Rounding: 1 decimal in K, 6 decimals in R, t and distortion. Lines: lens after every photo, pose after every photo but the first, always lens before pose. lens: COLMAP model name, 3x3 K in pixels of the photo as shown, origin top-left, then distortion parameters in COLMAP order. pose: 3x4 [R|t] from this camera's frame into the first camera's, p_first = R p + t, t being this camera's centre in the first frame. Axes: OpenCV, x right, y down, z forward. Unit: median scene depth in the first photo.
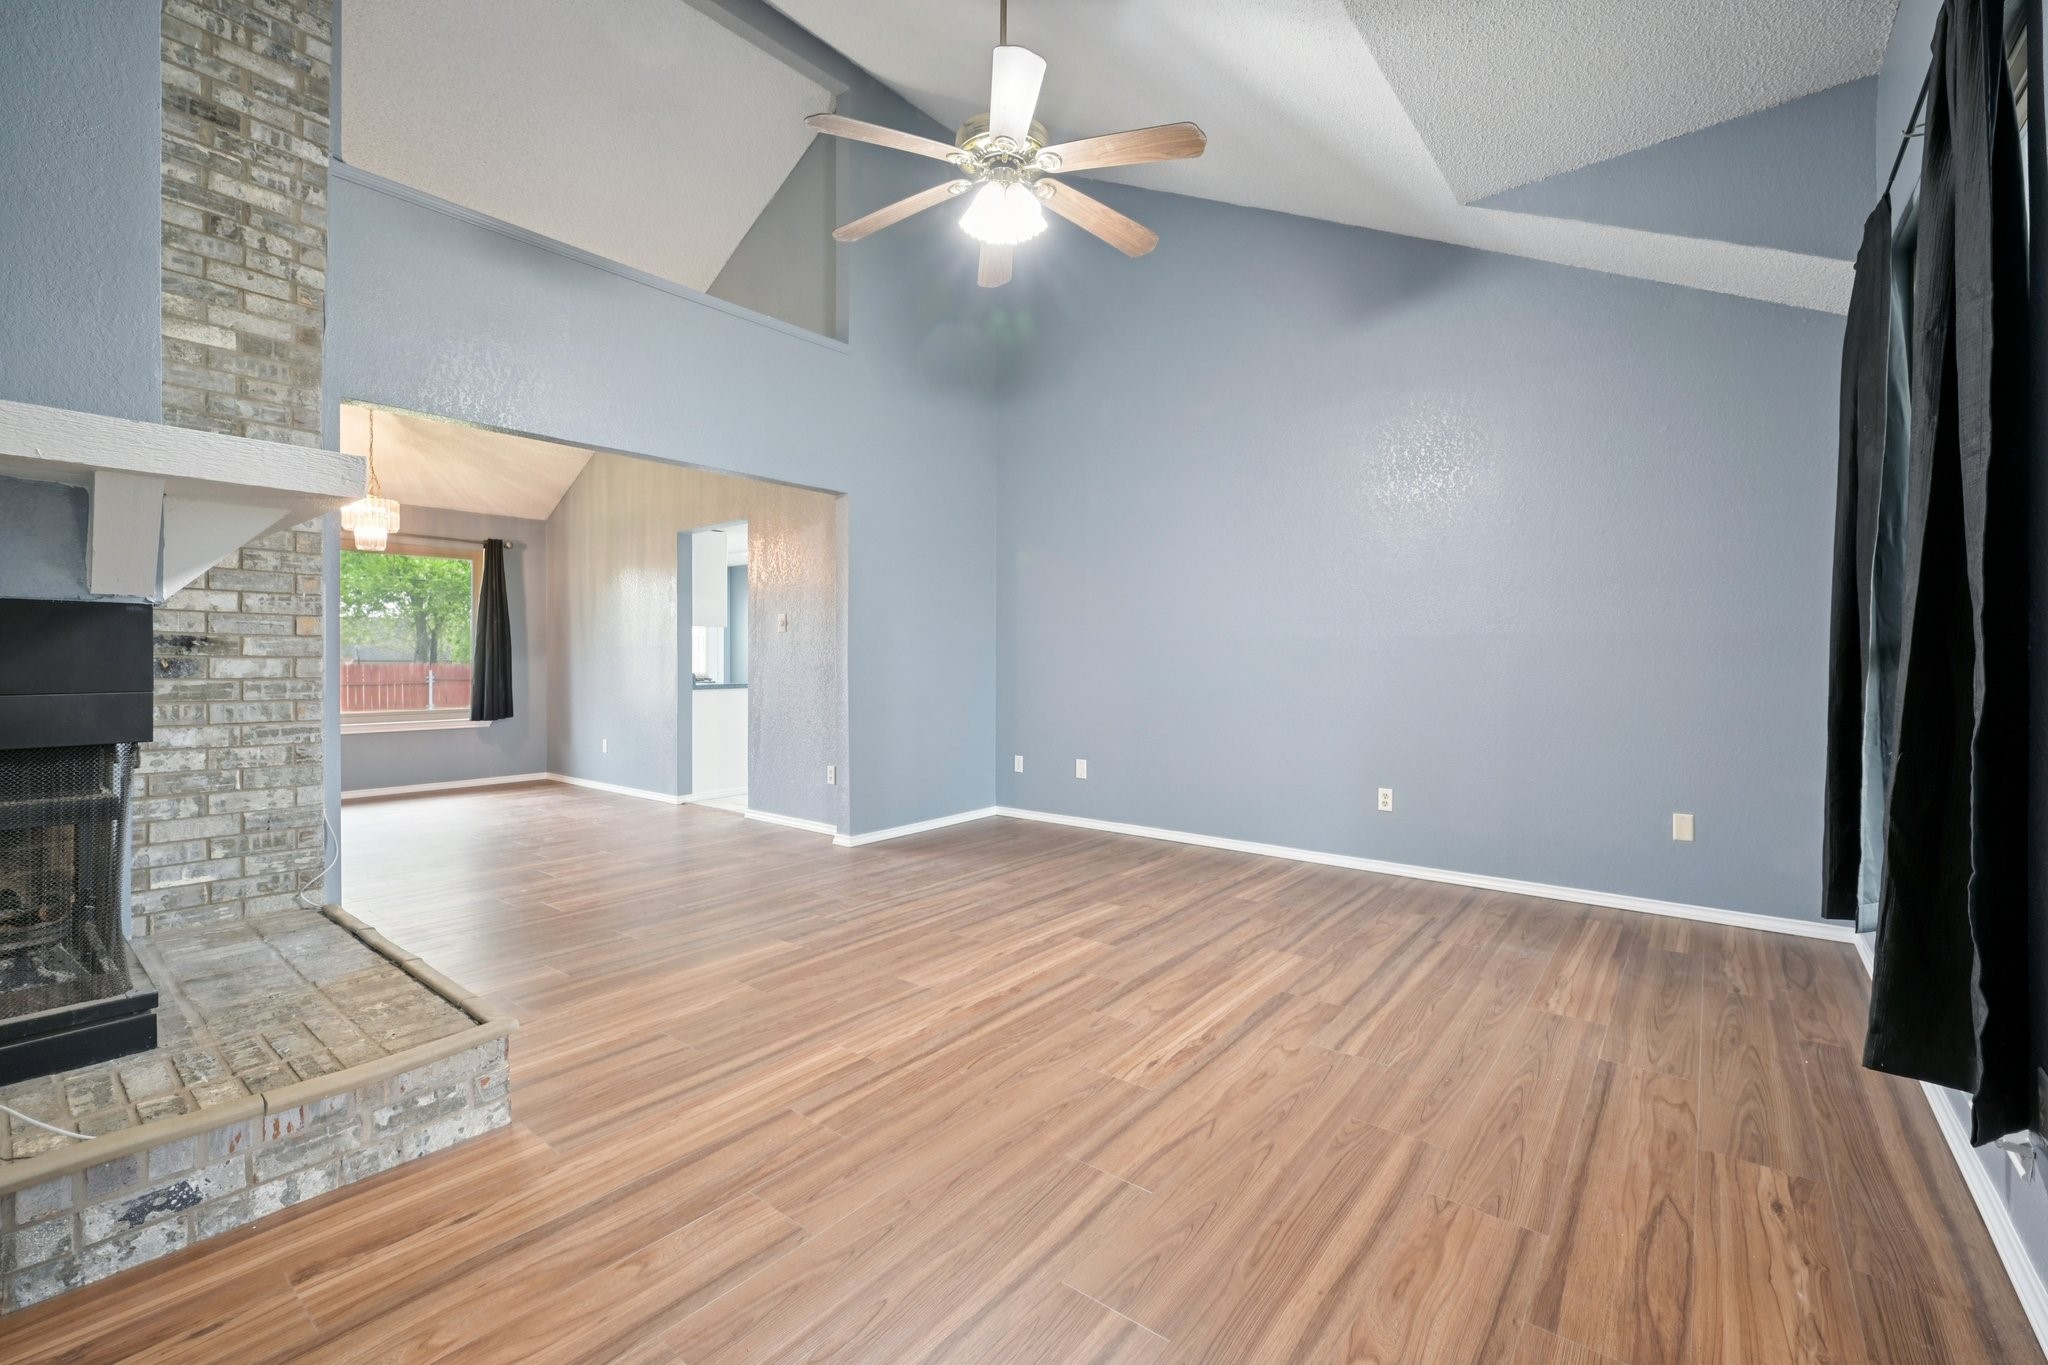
lens RADIAL K [[862.9, 0, 1025.8], [0, 862.9, 663.8], [0, 0, 1]] dist [0.000148, 0.000473]
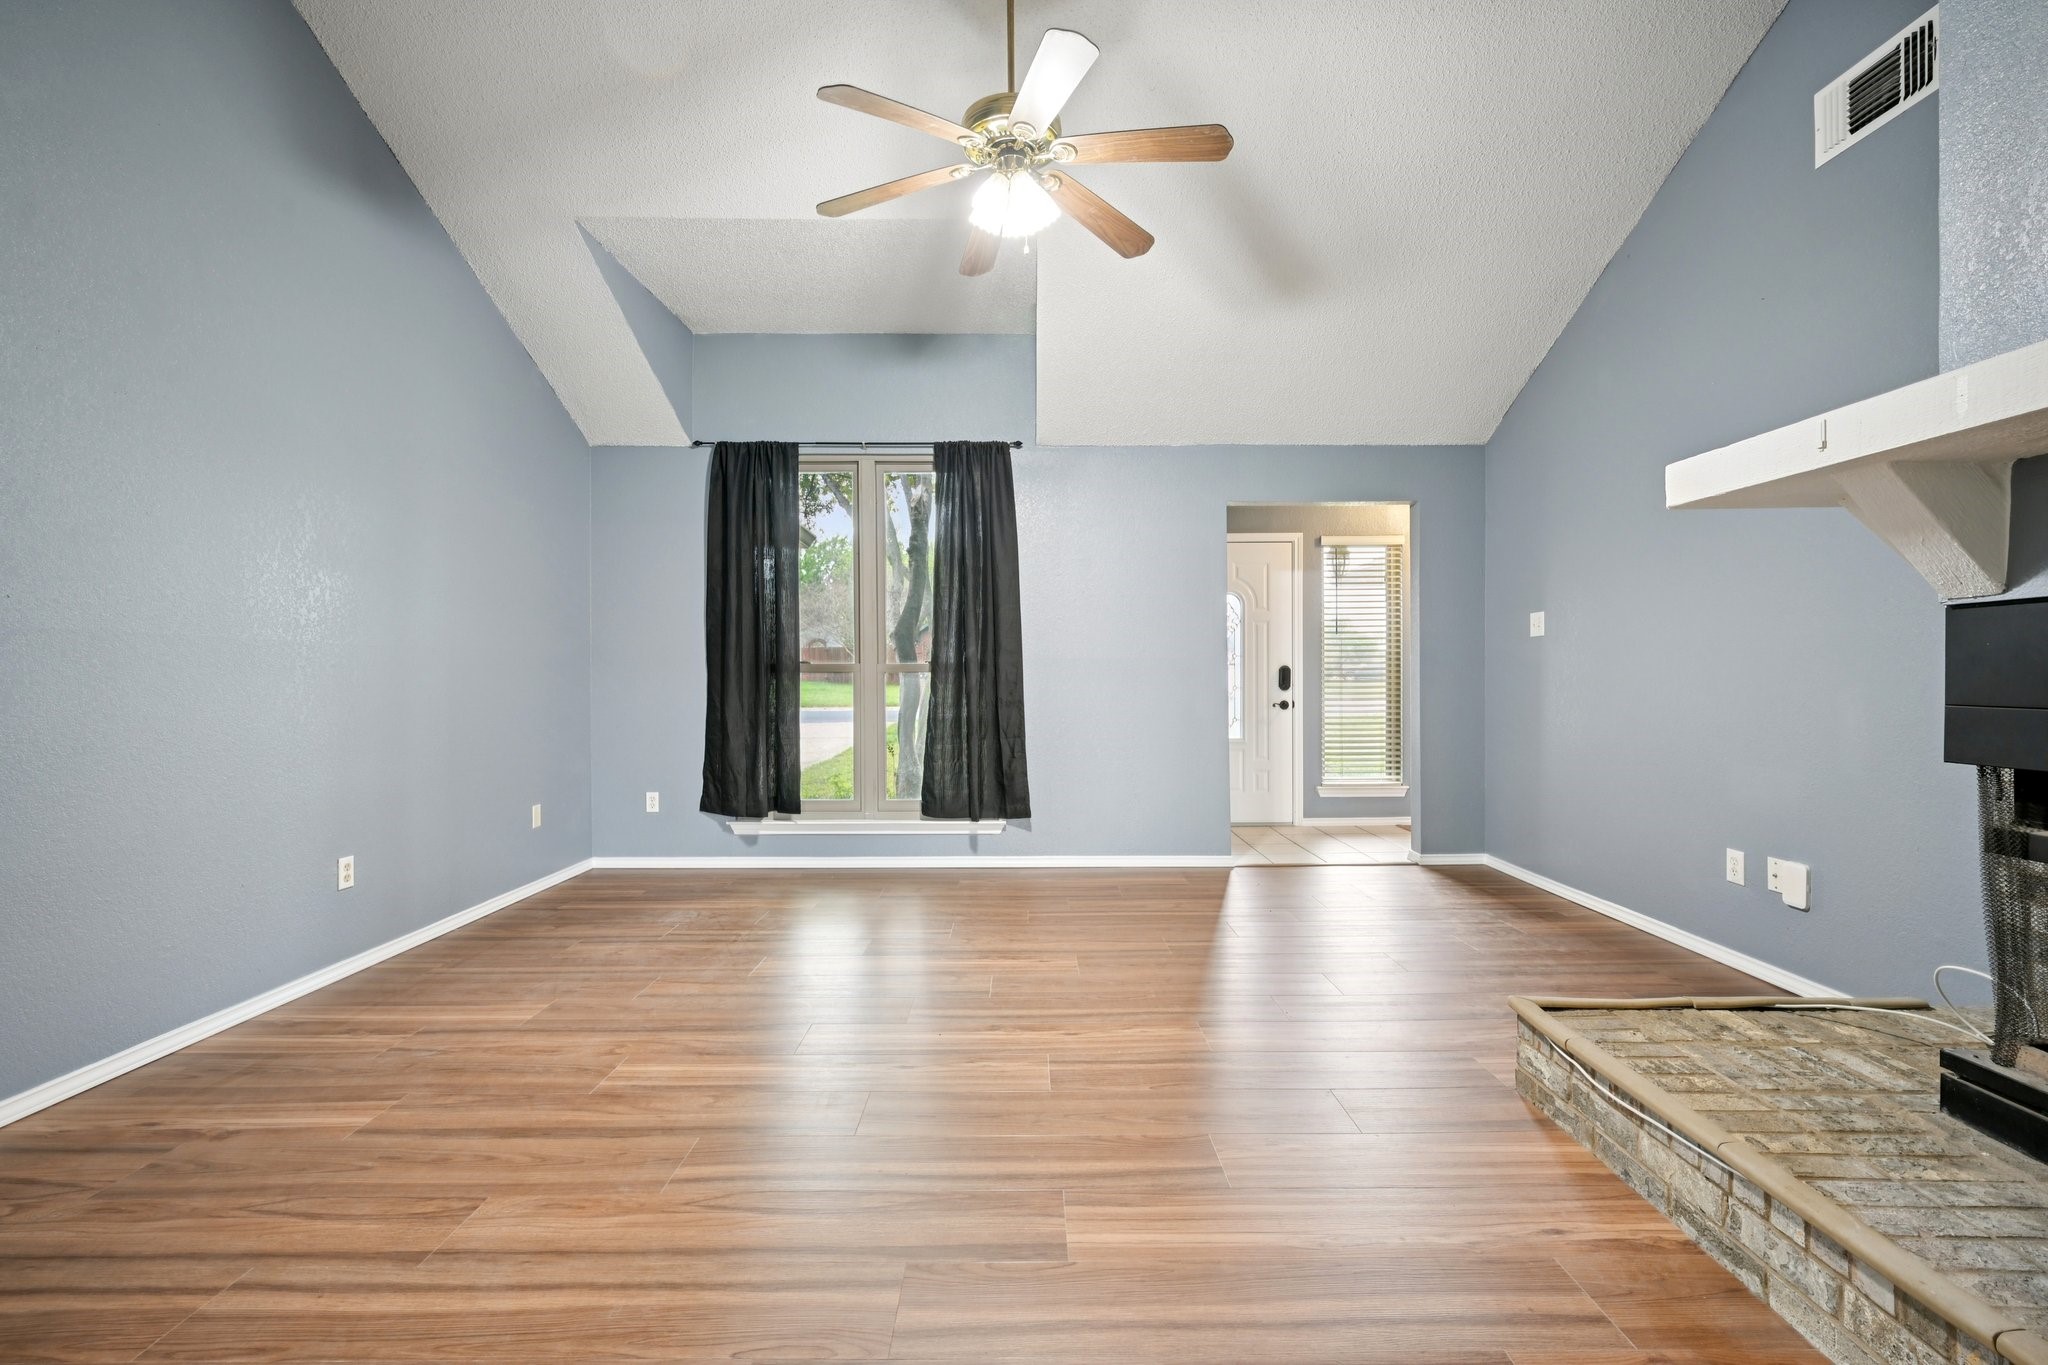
lens RADIAL K [[862.9, 0, 1028.7], [0, 862.9, 678.7], [0, 0, 1]] dist [0.000148, 0.000473]
pose [[-0.627935, -0.000119, 0.778266, -0.760086], [0.008627, 0.999937, 0.007114, -0.004784], [-0.778218, 0.011181, -0.627894, 1.550891]]
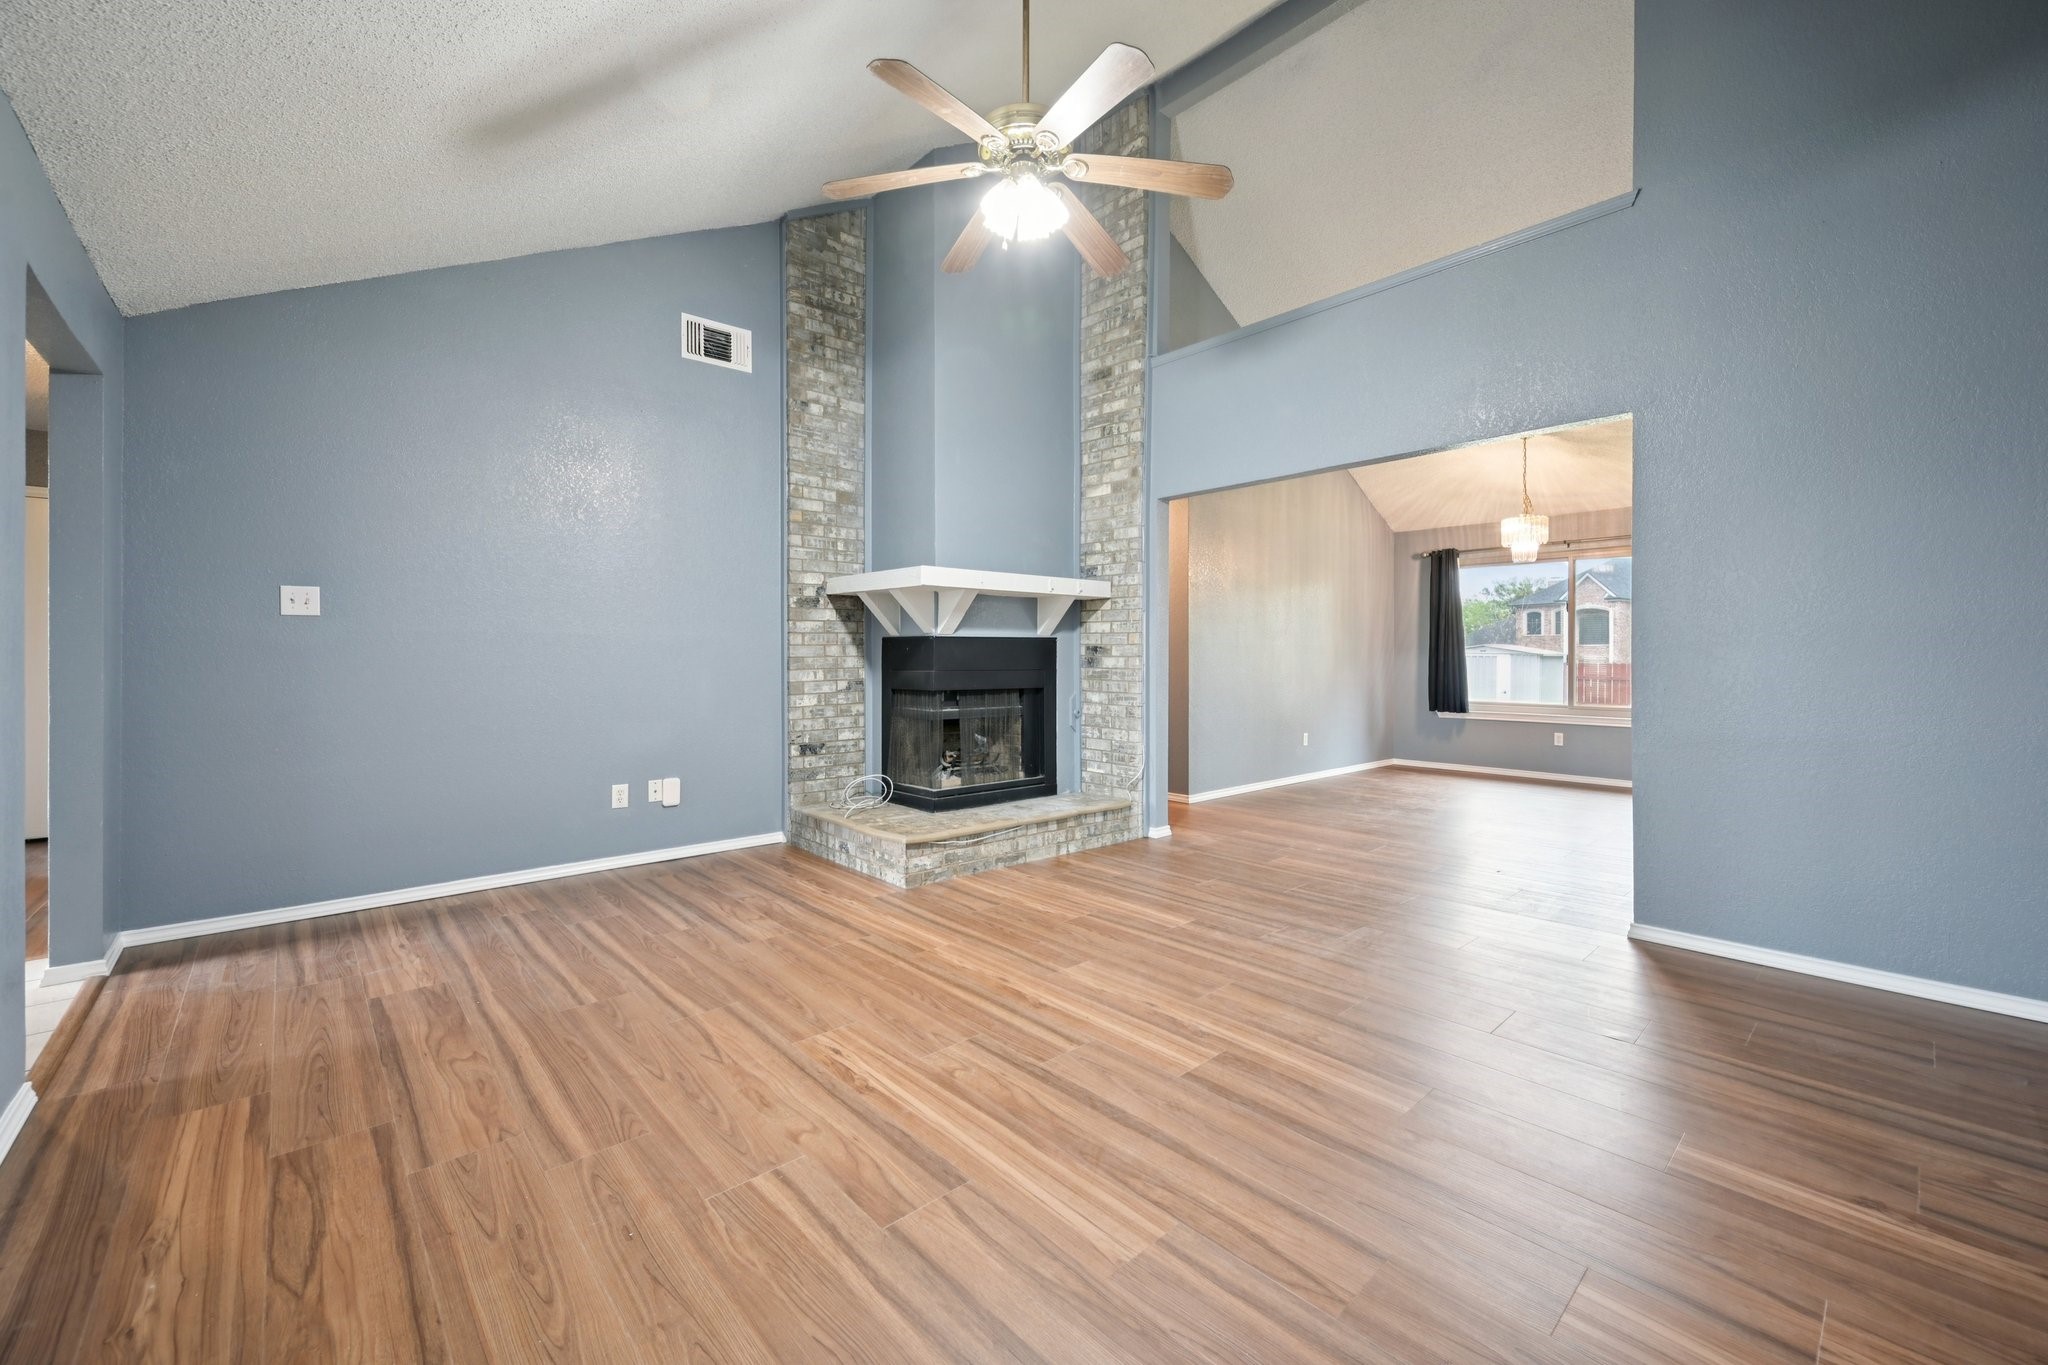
lens RADIAL K [[814.6, 0, 1031.0], [0, 814.6, 656.9], [0, 0, 1]] dist [0.001568, -0.000353]
pose [[-0.156527, -0.000244, -0.987674, 0.877053], [-0.004720, 0.999989, 0.000501, -0.007364], [0.987662, 0.004741, -0.156527, 1.129163]]
